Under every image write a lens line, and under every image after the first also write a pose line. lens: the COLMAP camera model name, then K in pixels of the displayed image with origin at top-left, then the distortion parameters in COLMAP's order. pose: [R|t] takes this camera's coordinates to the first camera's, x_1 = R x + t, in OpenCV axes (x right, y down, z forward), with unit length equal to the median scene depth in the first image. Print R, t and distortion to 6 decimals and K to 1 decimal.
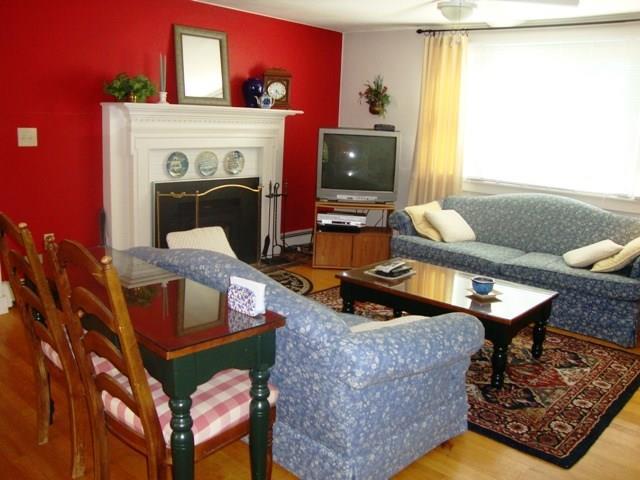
lens RADIAL K [[584.8, 0, 320.7], [0, 584.8, 239.7], [0, 0, 1]] dist [-0.084700, 0.000000]
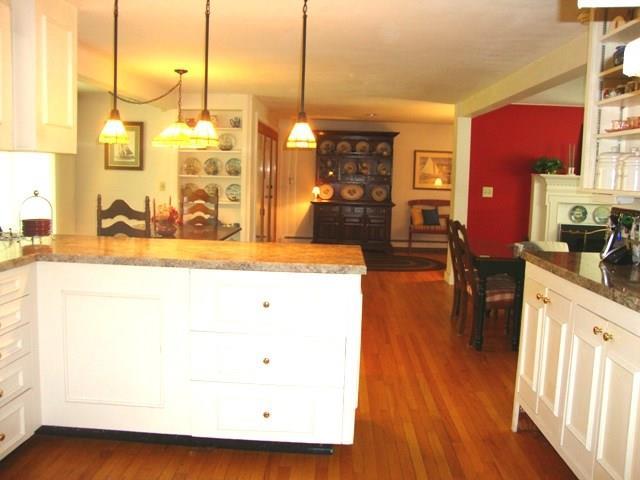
lens RADIAL K [[584.8, 0, 322.1], [0, 584.8, 240.0], [0, 0, 1]] dist [-0.084700, 0.000000]
pose [[0.648772, 0.068869, -0.757860, 0.501348], [-0.158671, 0.986250, -0.046209, 0.124819], [0.744257, 0.150230, 0.650779, -0.517291]]
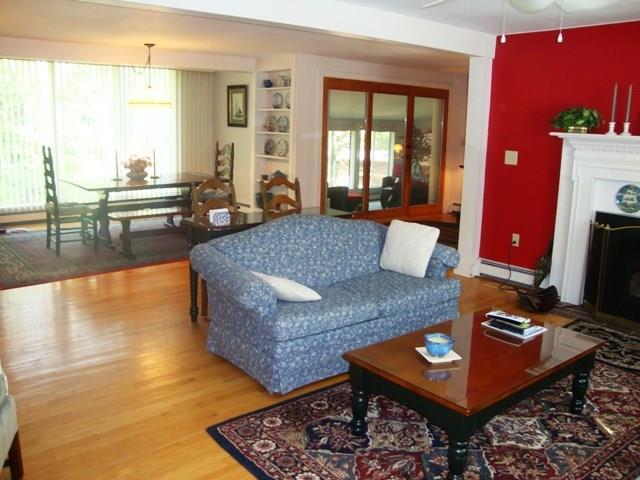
lens RADIAL K [[584.8, 0, 320.0], [0, 584.8, 239.5], [0, 0, 1]] dist [-0.084700, 0.000000]
pose [[-0.159955, 0.158938, -0.974245, 0.803143], [-0.231912, 0.953278, 0.193593, -0.136466], [0.959495, 0.256905, -0.115622, 0.680237]]
